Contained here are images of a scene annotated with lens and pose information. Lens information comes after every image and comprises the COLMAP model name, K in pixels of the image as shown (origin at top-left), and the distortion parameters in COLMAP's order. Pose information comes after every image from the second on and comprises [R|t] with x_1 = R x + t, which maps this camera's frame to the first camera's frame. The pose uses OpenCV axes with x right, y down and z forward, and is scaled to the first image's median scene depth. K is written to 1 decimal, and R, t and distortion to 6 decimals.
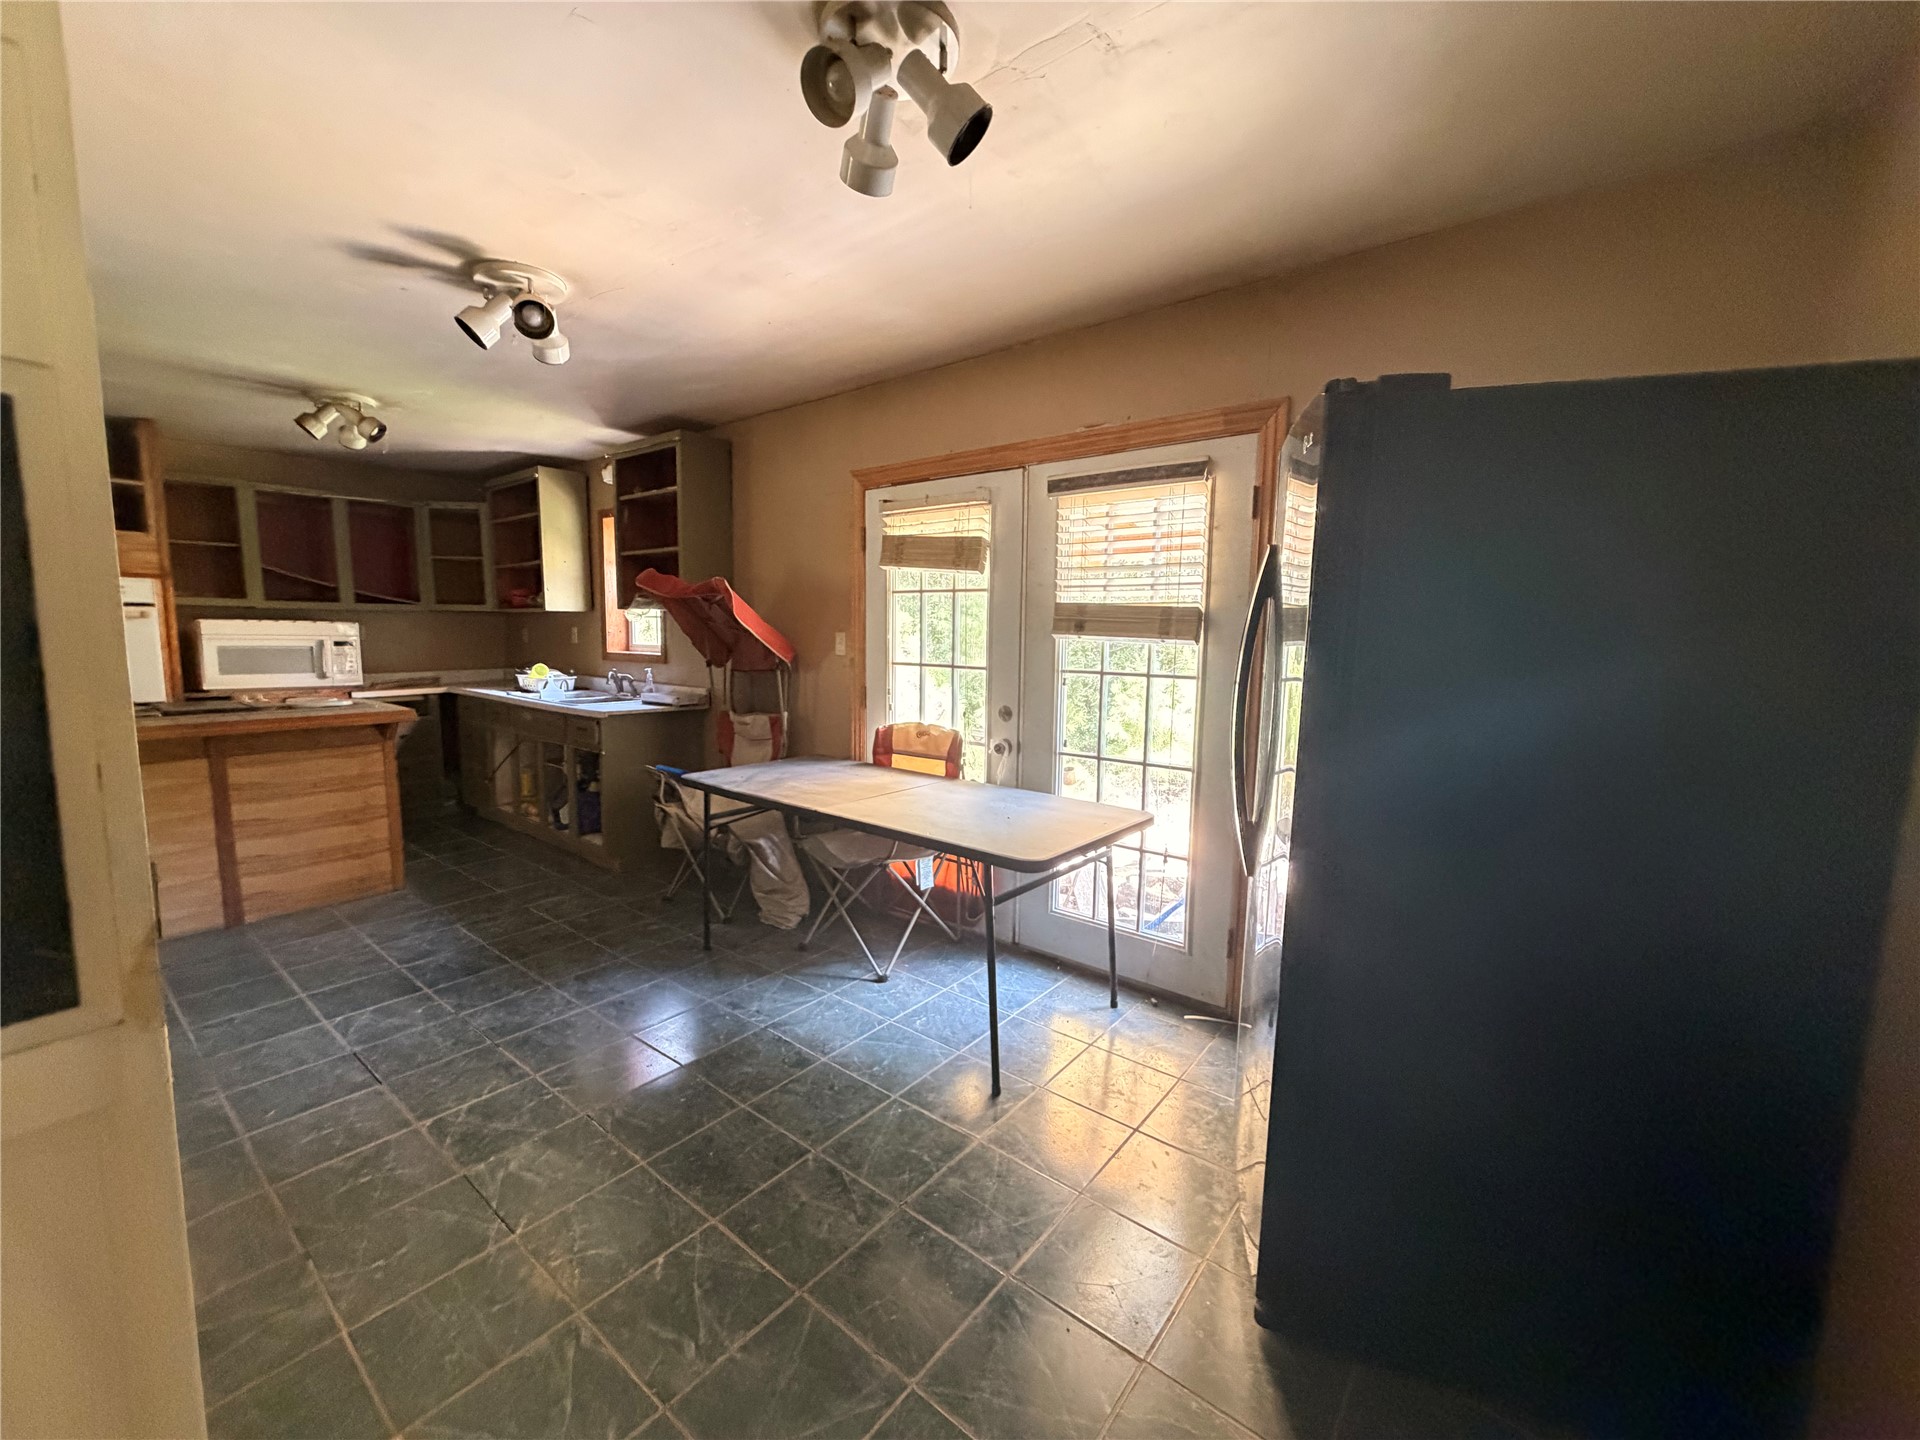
lens RADIAL K [[770.0, 0, 957.8], [0, 770.0, 716.6], [0, 0, 1]] dist [-0.001416, -0.000116]
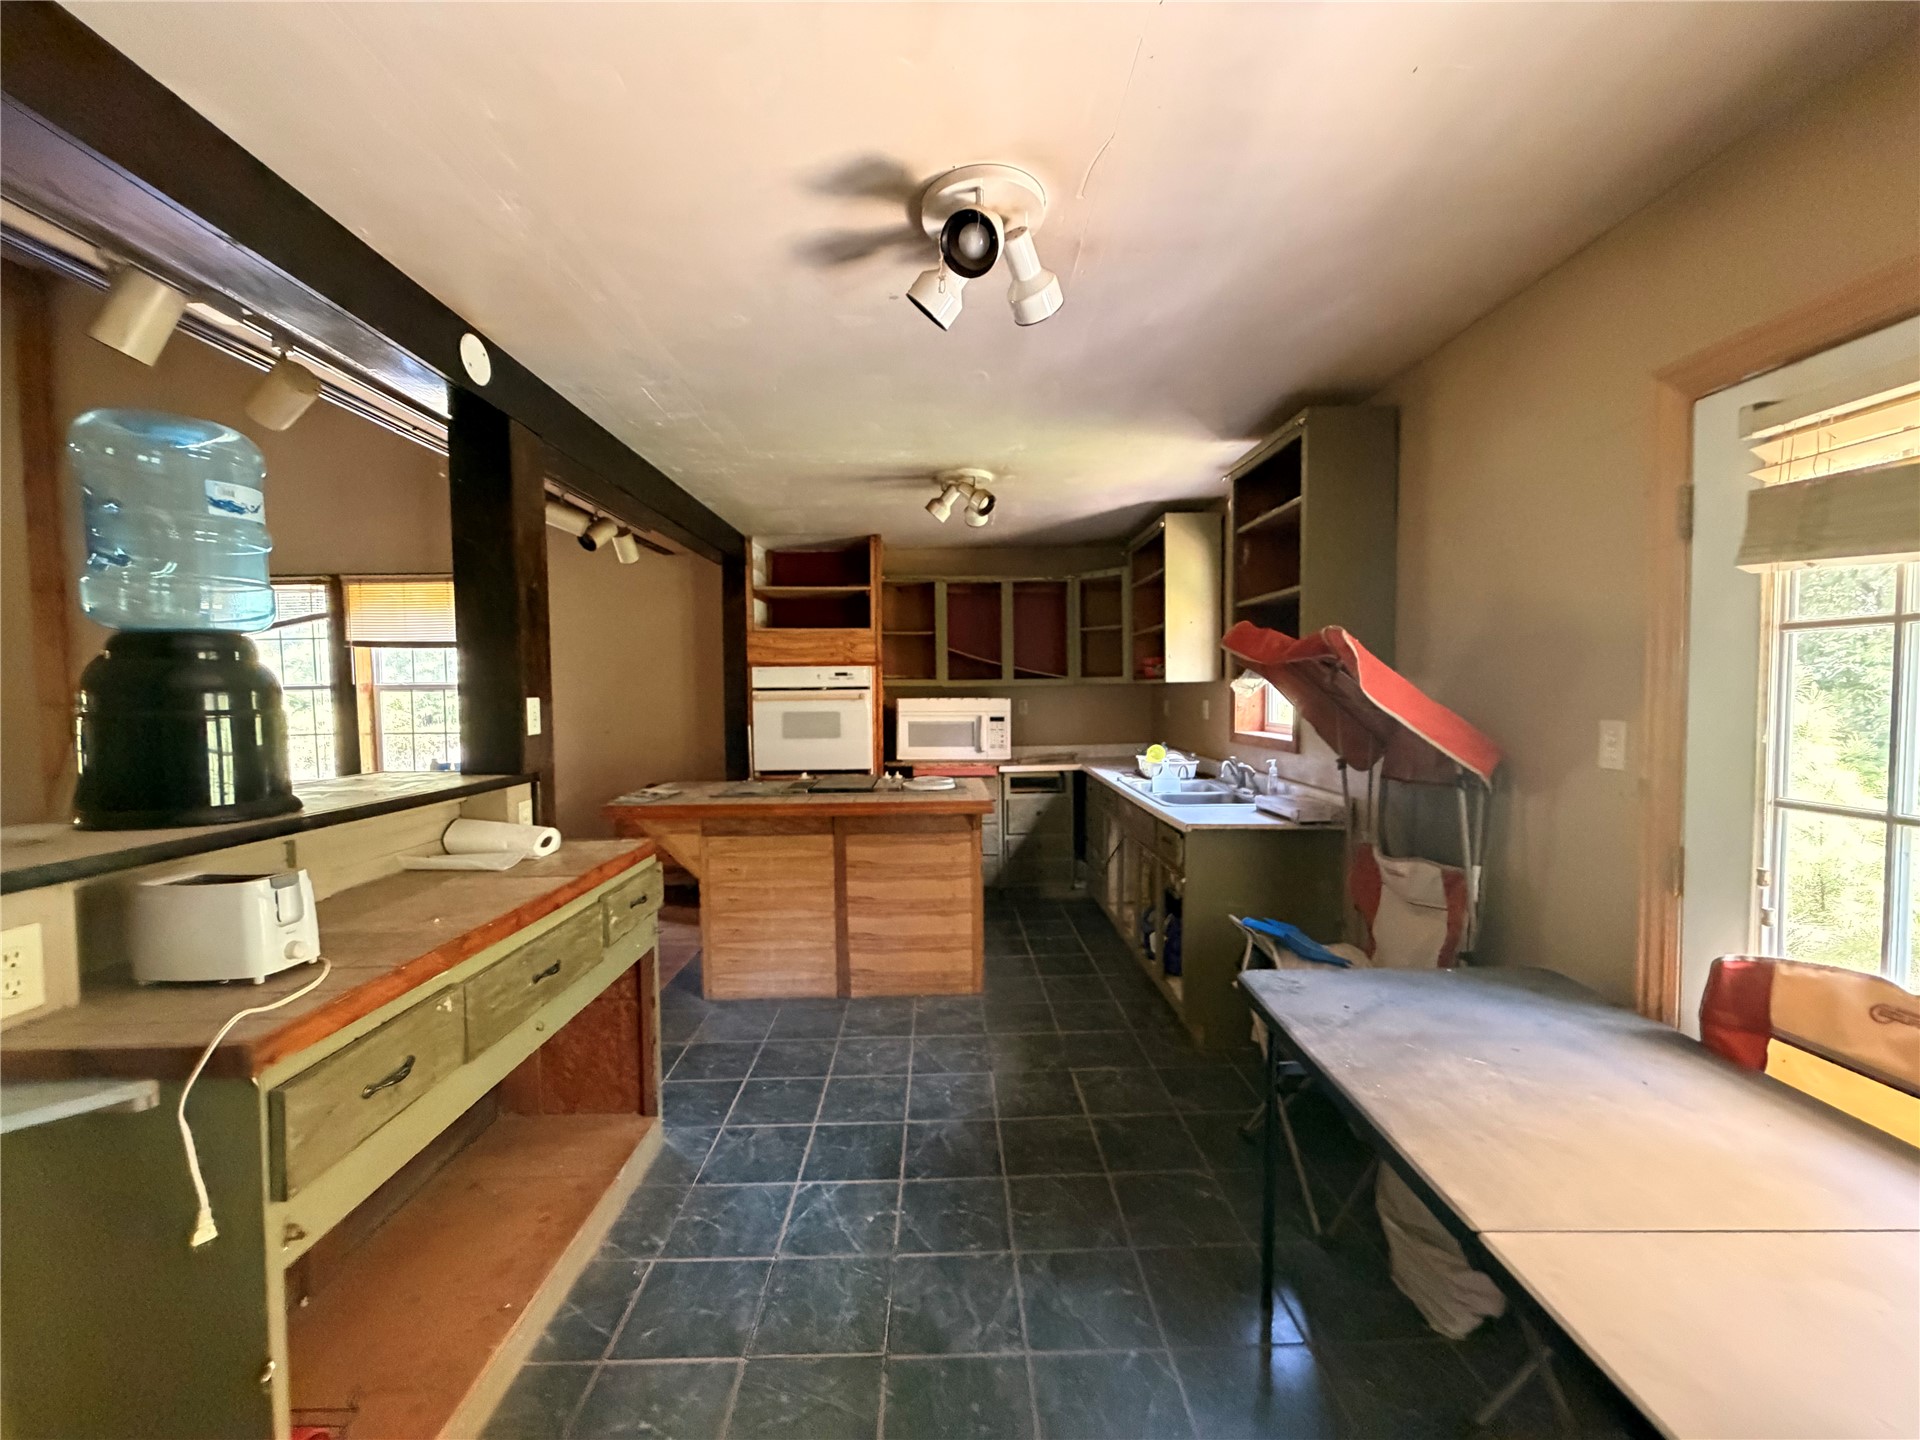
lens RADIAL K [[770.0, 0, 948.5], [0, 770.0, 721.3], [0, 0, 1]] dist [-0.001416, -0.000116]
pose [[0.630432, 0.013249, -0.776131, -0.043188], [-0.066078, 0.997141, -0.036651, -0.064217], [0.773427, 0.074391, 0.629505, 0.383997]]
